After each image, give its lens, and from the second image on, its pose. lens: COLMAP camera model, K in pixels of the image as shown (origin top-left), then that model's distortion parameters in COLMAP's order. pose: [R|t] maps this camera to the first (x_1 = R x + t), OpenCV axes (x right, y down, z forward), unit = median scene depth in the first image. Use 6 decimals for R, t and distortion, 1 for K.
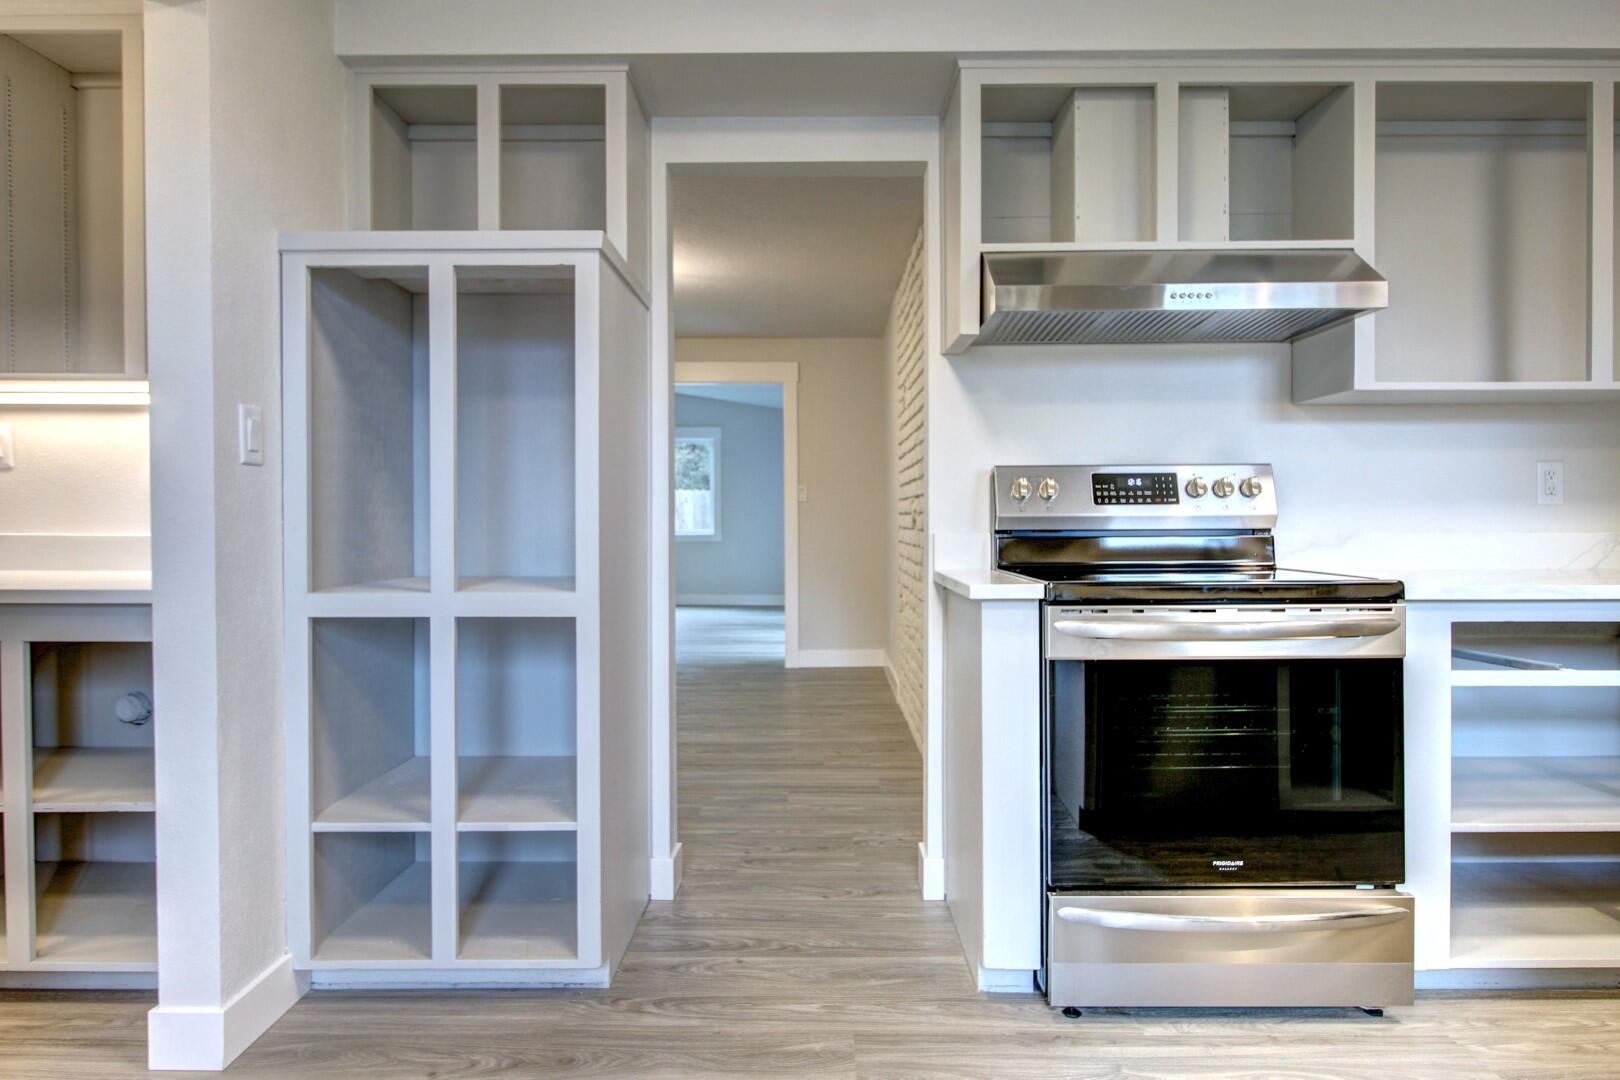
lens RADIAL K [[951.2, 0, 820.3], [0, 951.2, 525.6], [0, 0, 1]] dist [0.004099, -0.007214]
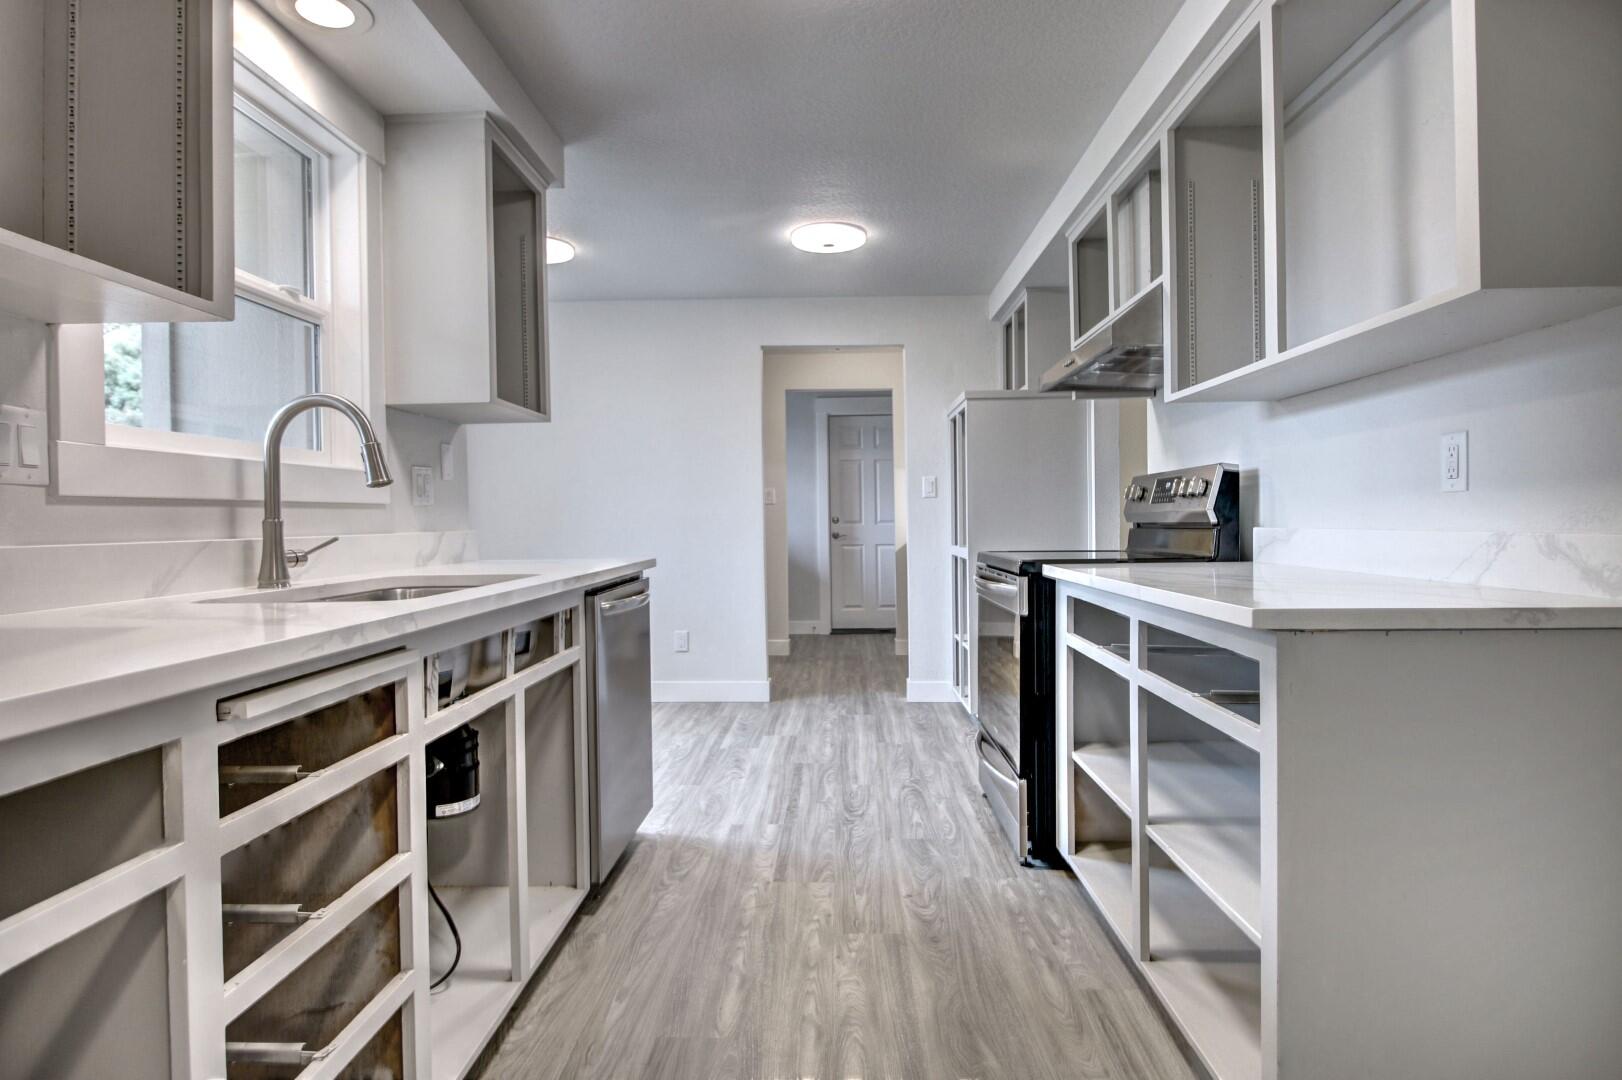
lens RADIAL K [[903.2, 0, 807.0], [0, 903.2, 533.4], [0, 0, 1]] dist [0.006664, -0.001837]
pose [[-0.040577, 0.018843, -0.998999, 2.036977], [0.003750, 0.999818, 0.018706, -0.007646], [0.999169, -0.002987, -0.040641, 0.746146]]
